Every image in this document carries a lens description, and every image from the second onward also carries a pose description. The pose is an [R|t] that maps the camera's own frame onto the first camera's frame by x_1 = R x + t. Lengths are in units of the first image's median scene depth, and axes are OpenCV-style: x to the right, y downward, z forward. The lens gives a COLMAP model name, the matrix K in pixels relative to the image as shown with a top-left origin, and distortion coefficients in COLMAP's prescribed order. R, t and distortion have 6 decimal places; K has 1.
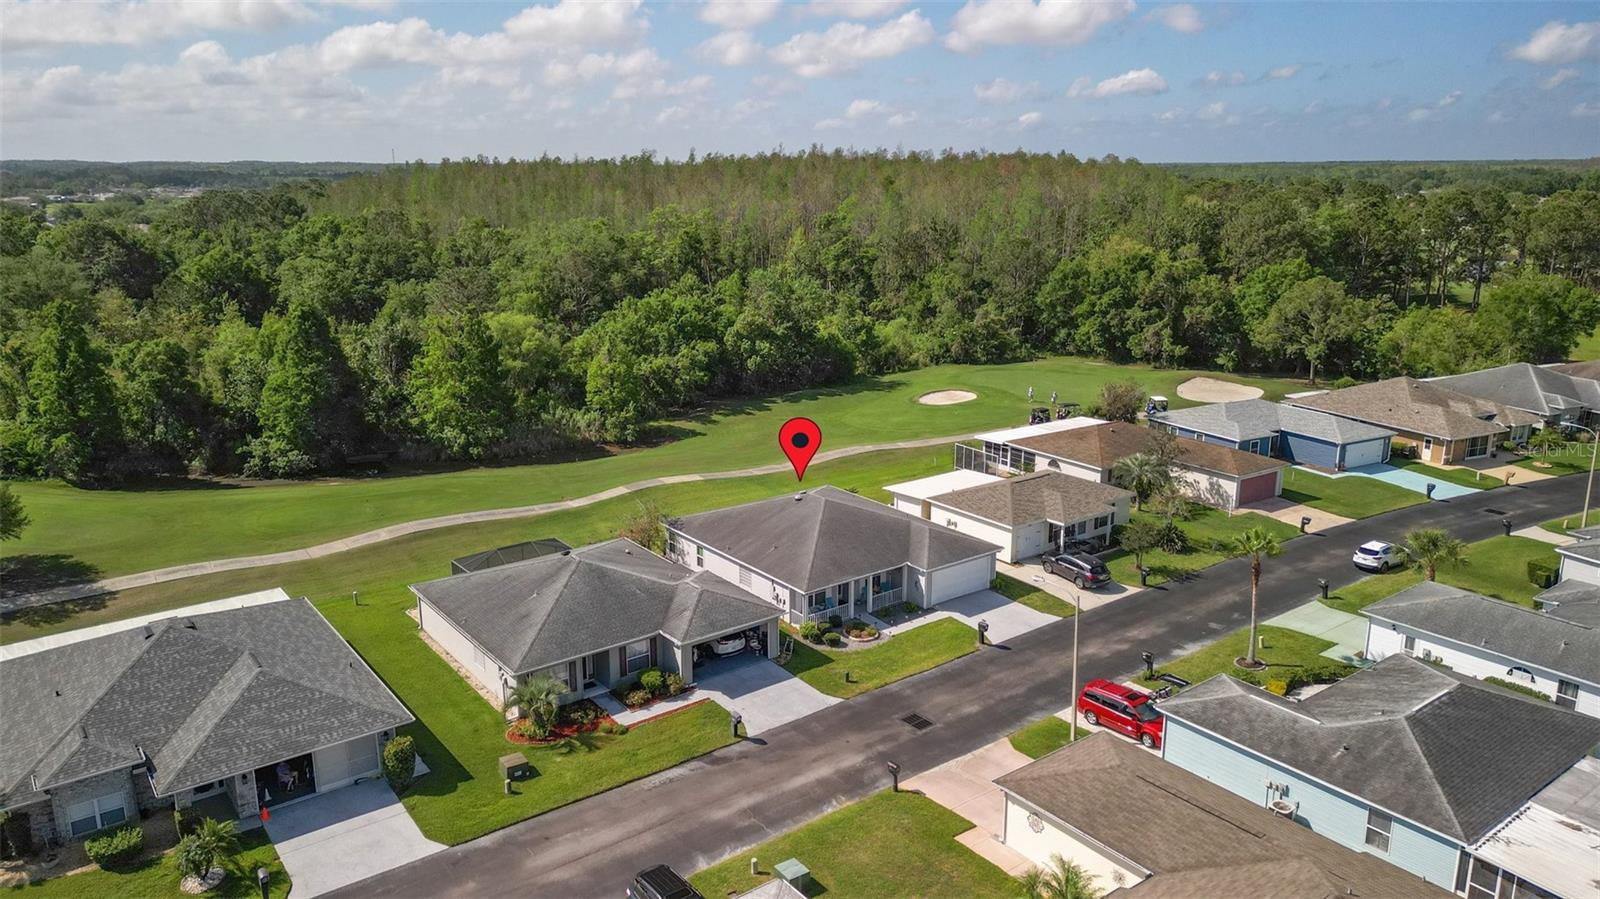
lens RADIAL K [[1099.2, 0, 800.0], [0, 1099.2, 449.5], [0, 0, 1]] dist [0.085794, -0.075409]
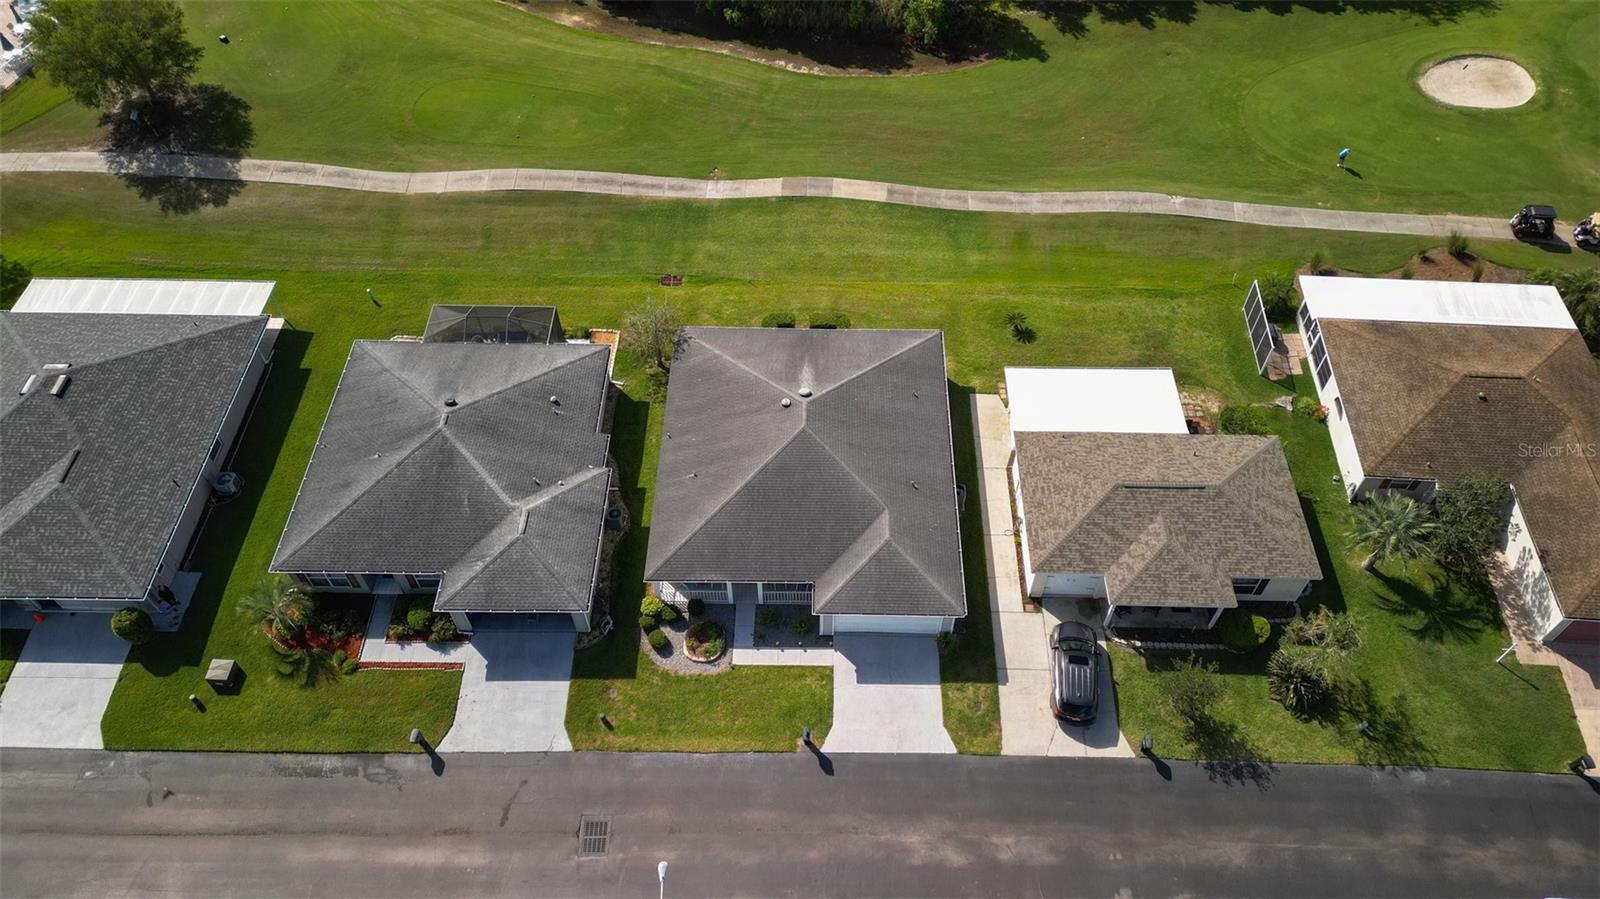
lens RADIAL K [[1099.2, 0, 800.0], [0, 1099.2, 449.5], [0, 0, 1]] dist [0.085794, -0.075409]
pose [[0.783635, 0.488042, -0.384359, 0.333223], [-0.149509, 0.748694, 0.645837, -0.449405], [0.602962, -0.448635, 0.659669, 0.529748]]
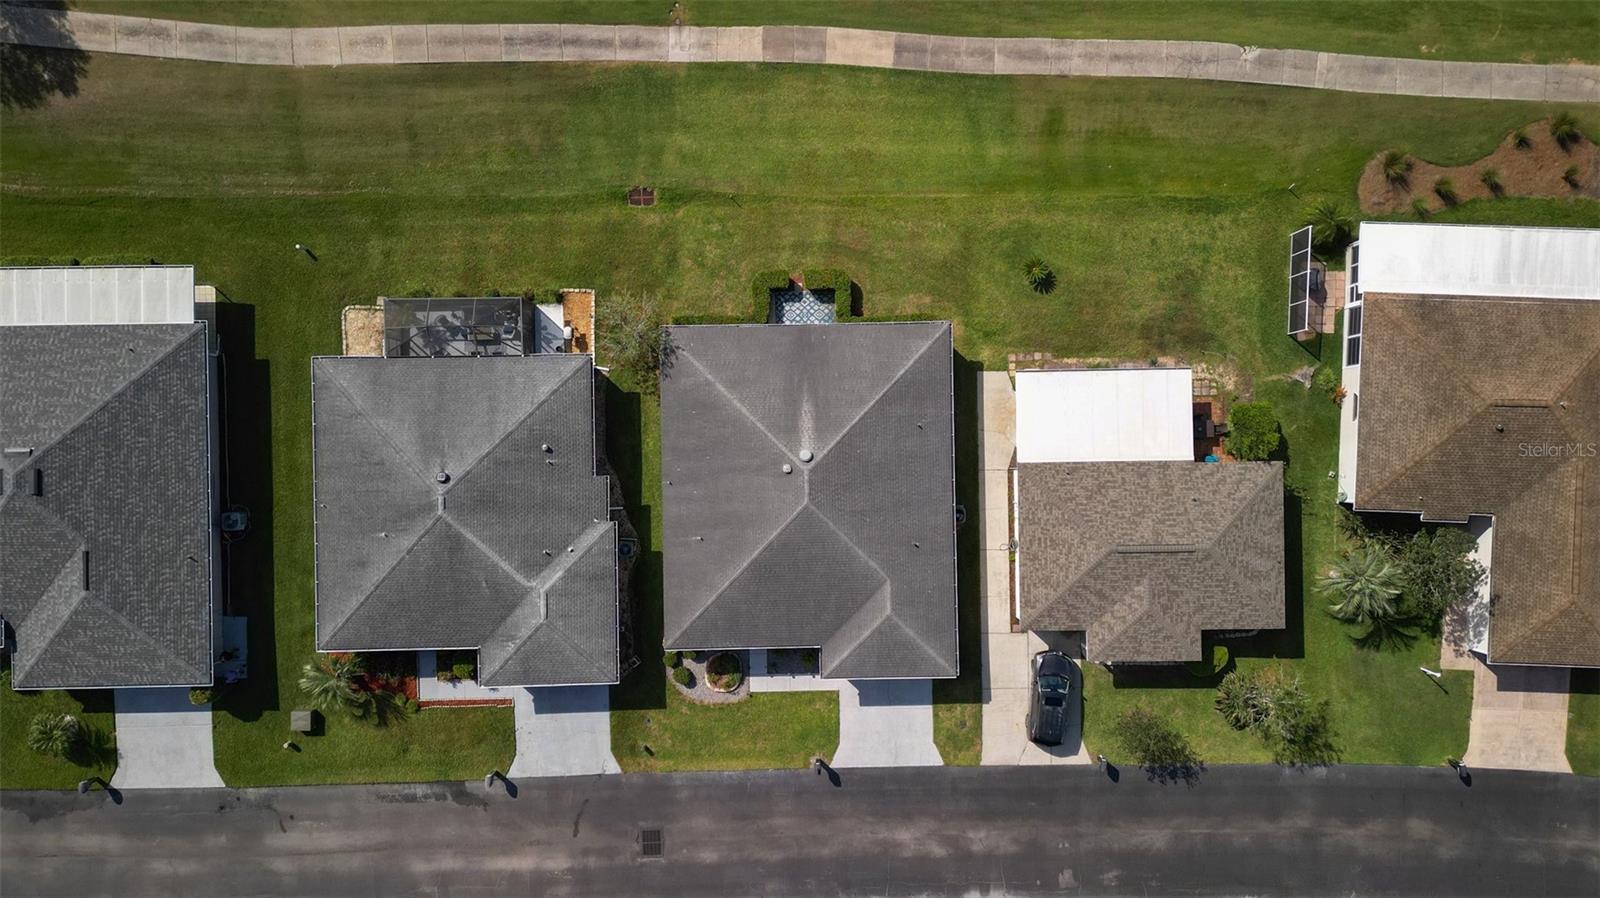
lens RADIAL K [[1125.8, 0, 809.7], [0, 1125.8, 478.0], [0, 0, 1]] dist [0.081147, -0.064810]
pose [[0.806287, 0.591519, 0.002414, 0.013710], [-0.148483, 0.198440, 0.968800, -0.735378], [0.572585, -0.781490, 0.247830, 0.874895]]
